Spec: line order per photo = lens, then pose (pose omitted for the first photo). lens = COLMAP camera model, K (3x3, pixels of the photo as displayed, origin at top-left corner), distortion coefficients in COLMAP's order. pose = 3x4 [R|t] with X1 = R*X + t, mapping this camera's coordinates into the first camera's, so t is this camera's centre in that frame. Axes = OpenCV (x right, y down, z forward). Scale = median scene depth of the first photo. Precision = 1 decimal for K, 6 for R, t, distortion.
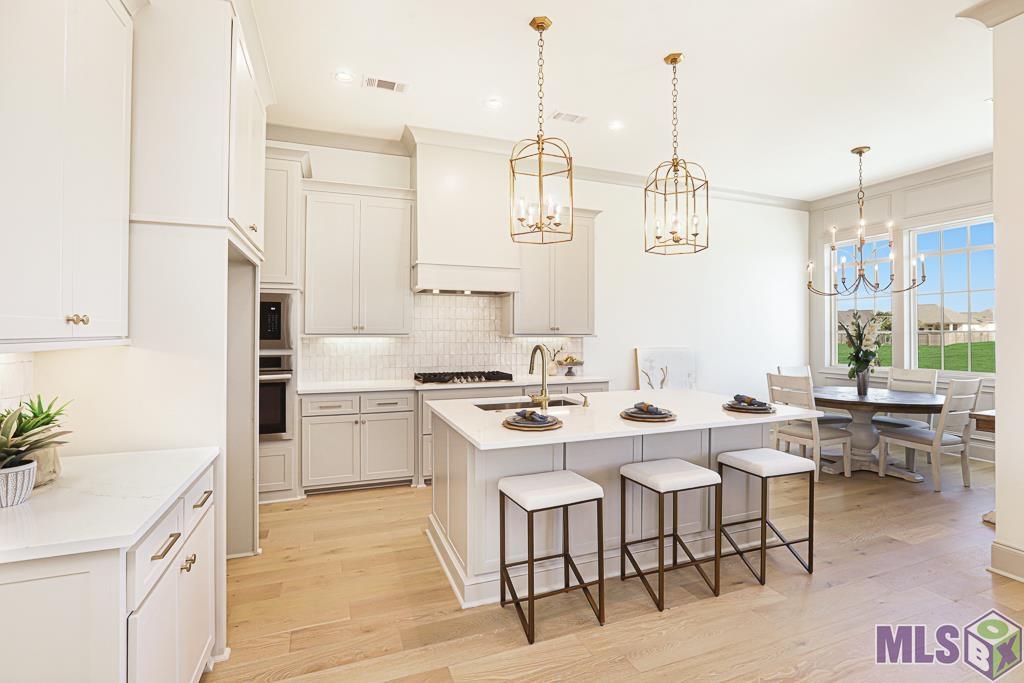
lens RADIAL K [[470.7, 0, 509.4], [0, 470.7, 331.5], [0, 0, 1]] dist [0.001062, 0.000236]
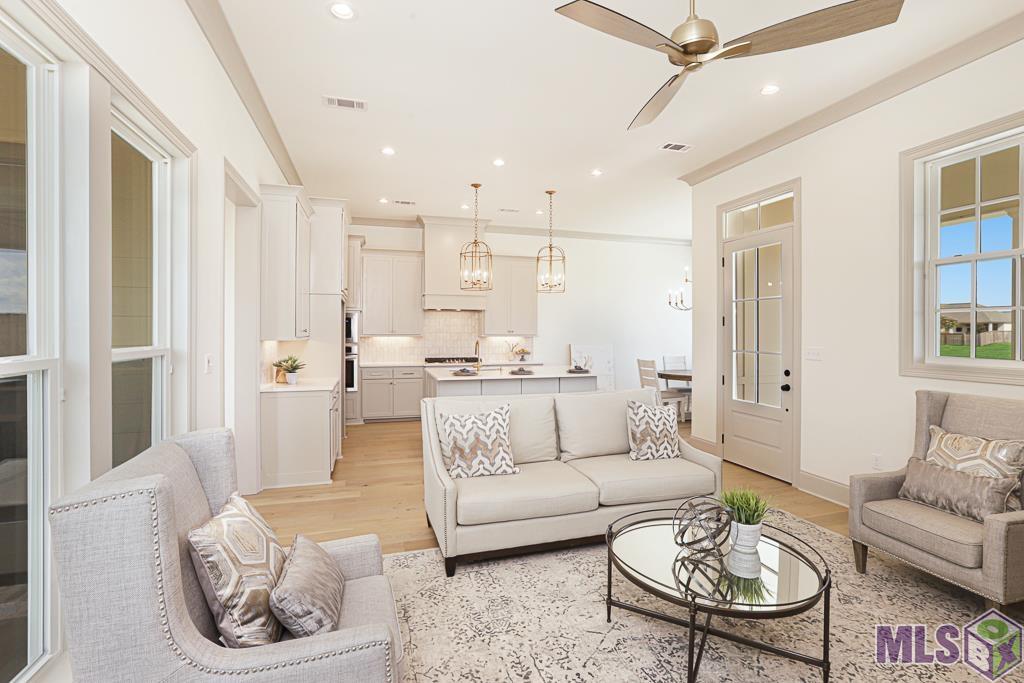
lens RADIAL K [[470.7, 0, 515.2], [0, 470.7, 340.8], [0, 0, 1]] dist [0.001062, 0.000236]
pose [[0.997786, 0.000938, -0.066500, 0.241576], [0.000413, 0.999794, 0.020286, -0.007763], [0.066506, -0.020268, 0.997580, -0.687842]]
